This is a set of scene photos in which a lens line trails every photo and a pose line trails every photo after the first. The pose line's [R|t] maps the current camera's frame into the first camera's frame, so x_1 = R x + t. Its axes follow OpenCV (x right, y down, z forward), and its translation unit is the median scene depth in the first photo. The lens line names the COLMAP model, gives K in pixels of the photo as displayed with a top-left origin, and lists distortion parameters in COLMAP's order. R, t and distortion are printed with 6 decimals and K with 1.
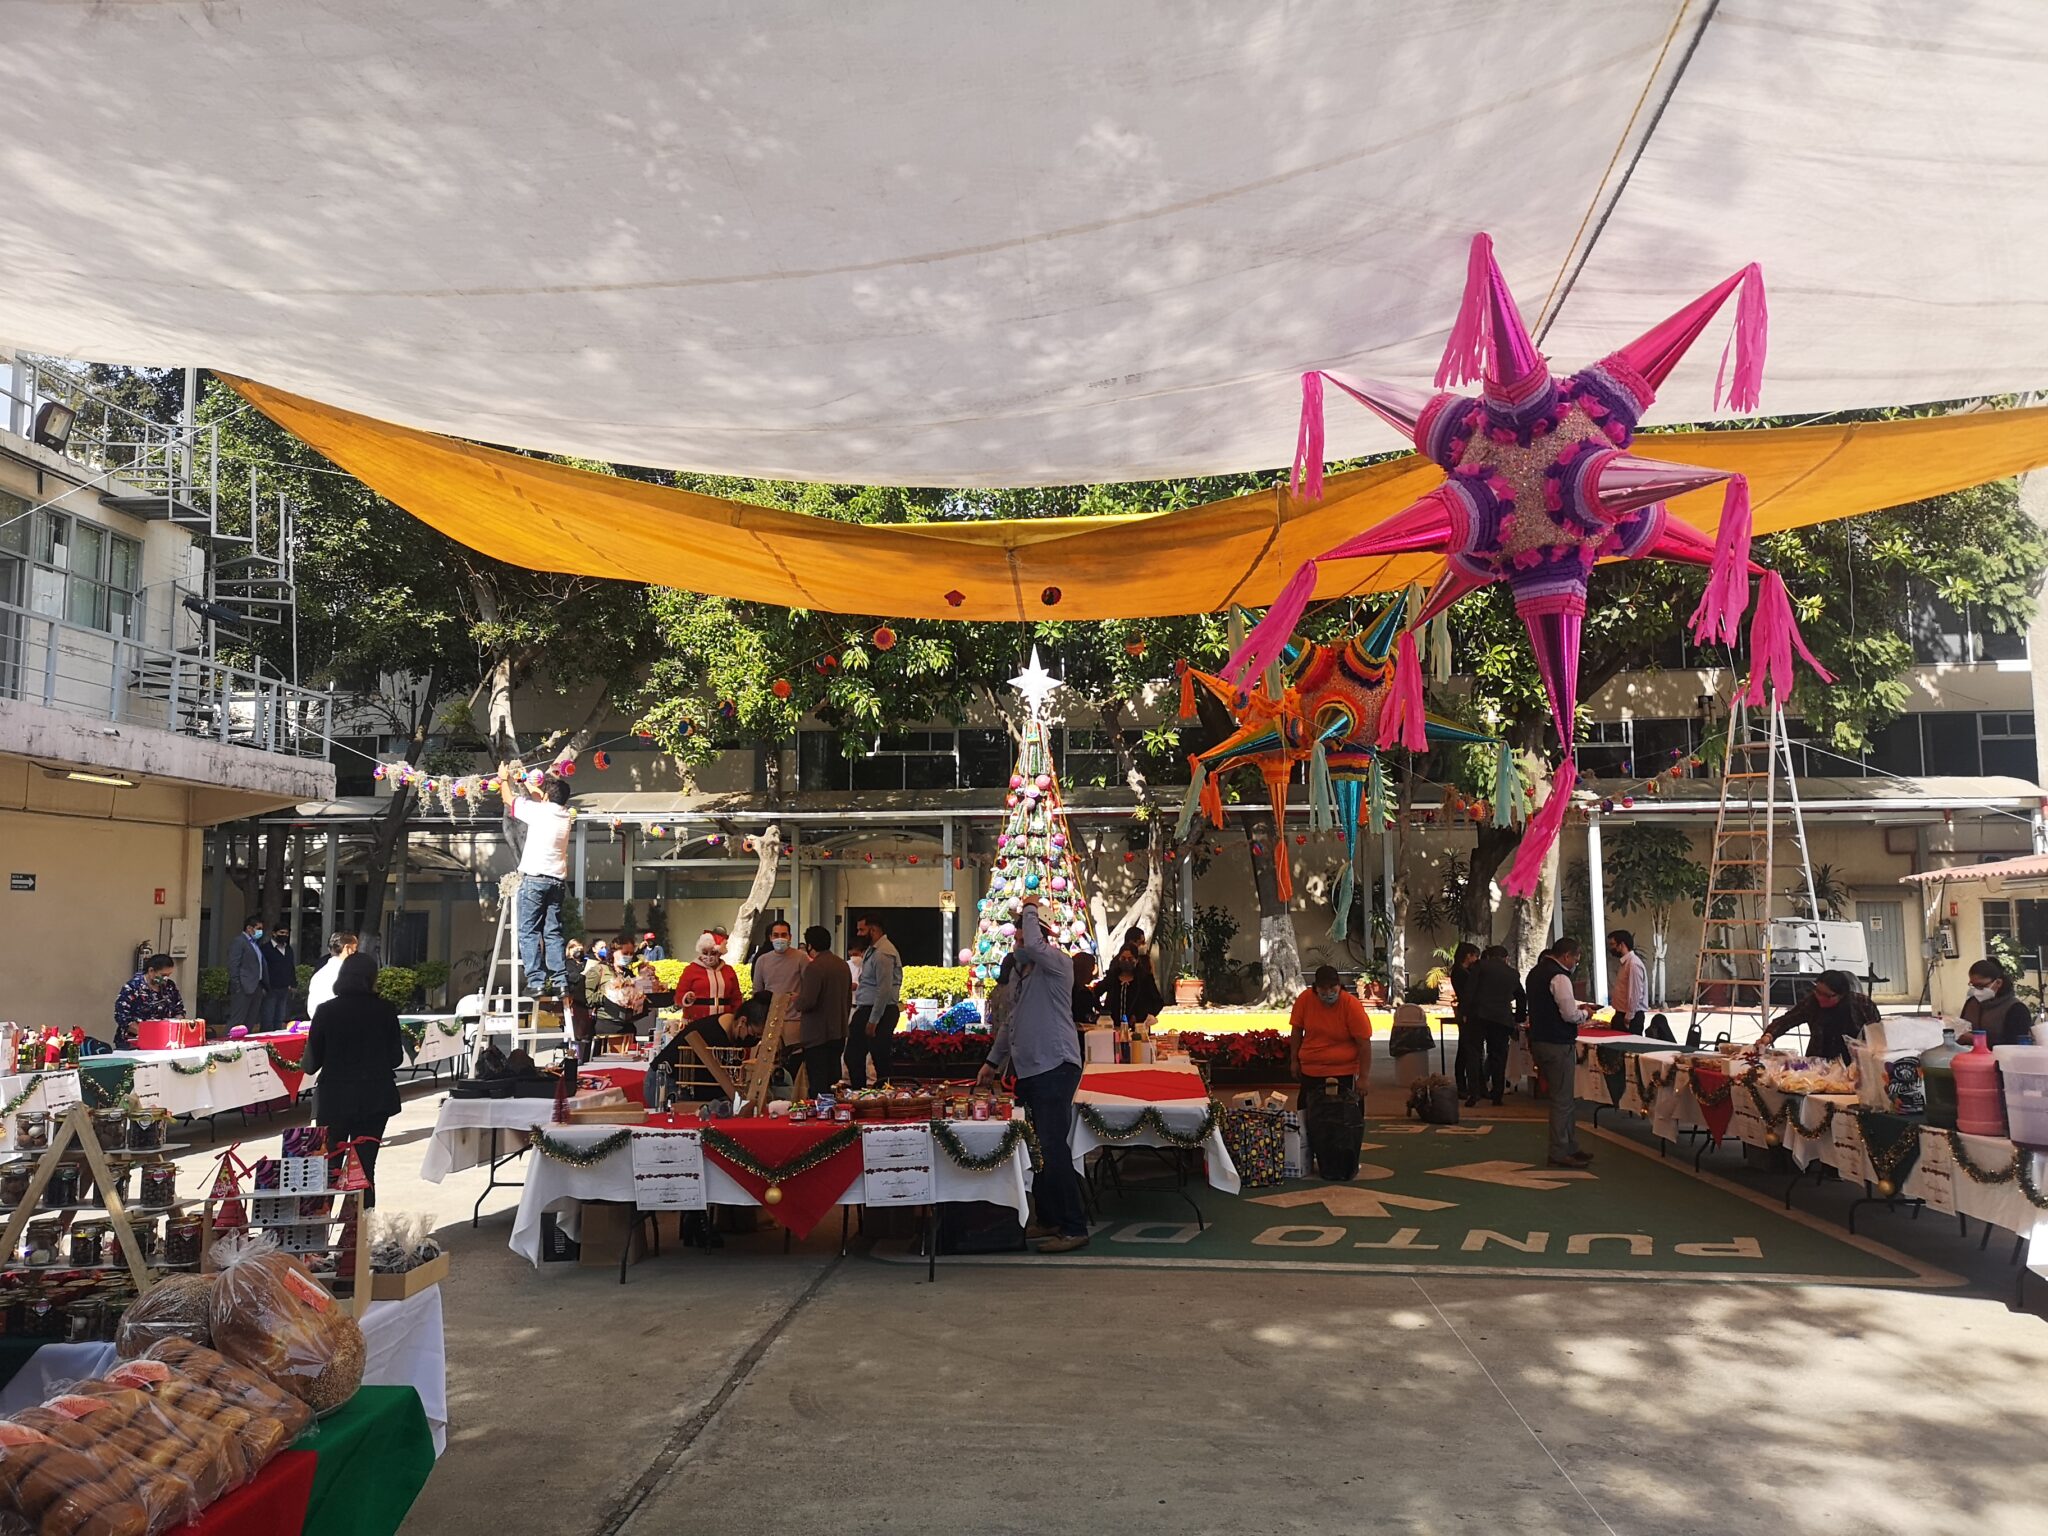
lens RADIAL K [[1616.5, 0, 1024.0], [0, 1616.5, 768.0], [0, 0, 1]] dist [0.079491, -0.123596]
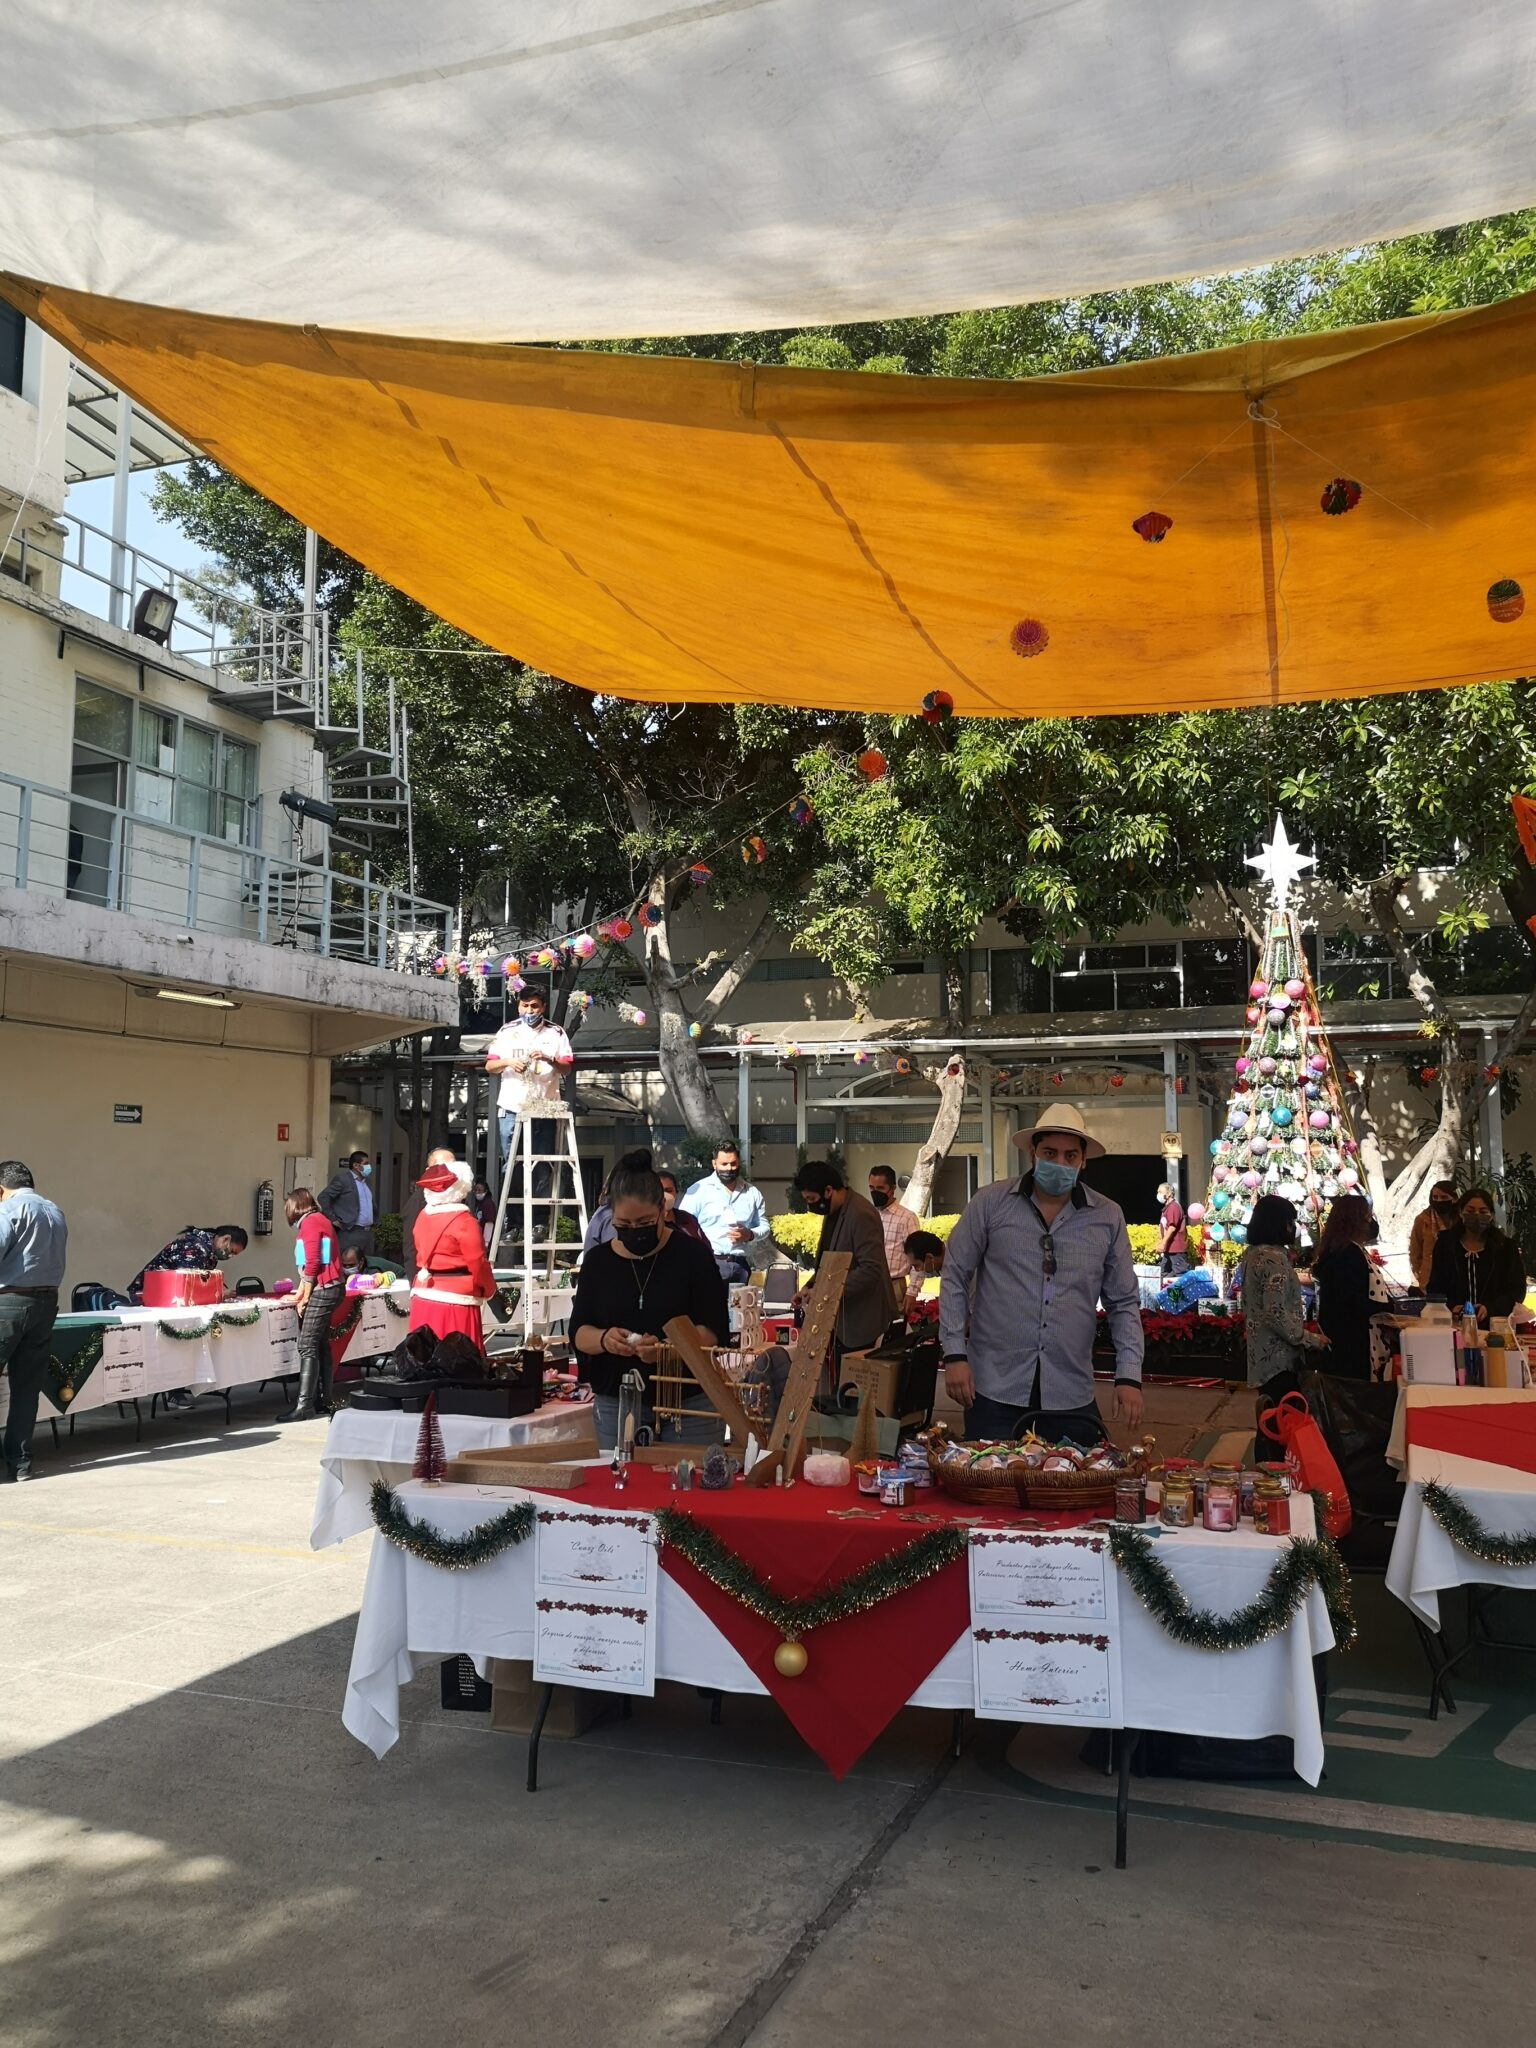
lens RADIAL K [[1616.5, 0, 777.3], [0, 1616.5, 1017.3], [0, 0, 1]] dist [0.079491, -0.123596]
pose [[0.958437, -0.021646, -0.284482, -0.004277], [0.019703, 0.999759, -0.009688, 0.025059], [0.284623, 0.003680, 0.958632, 0.182424]]
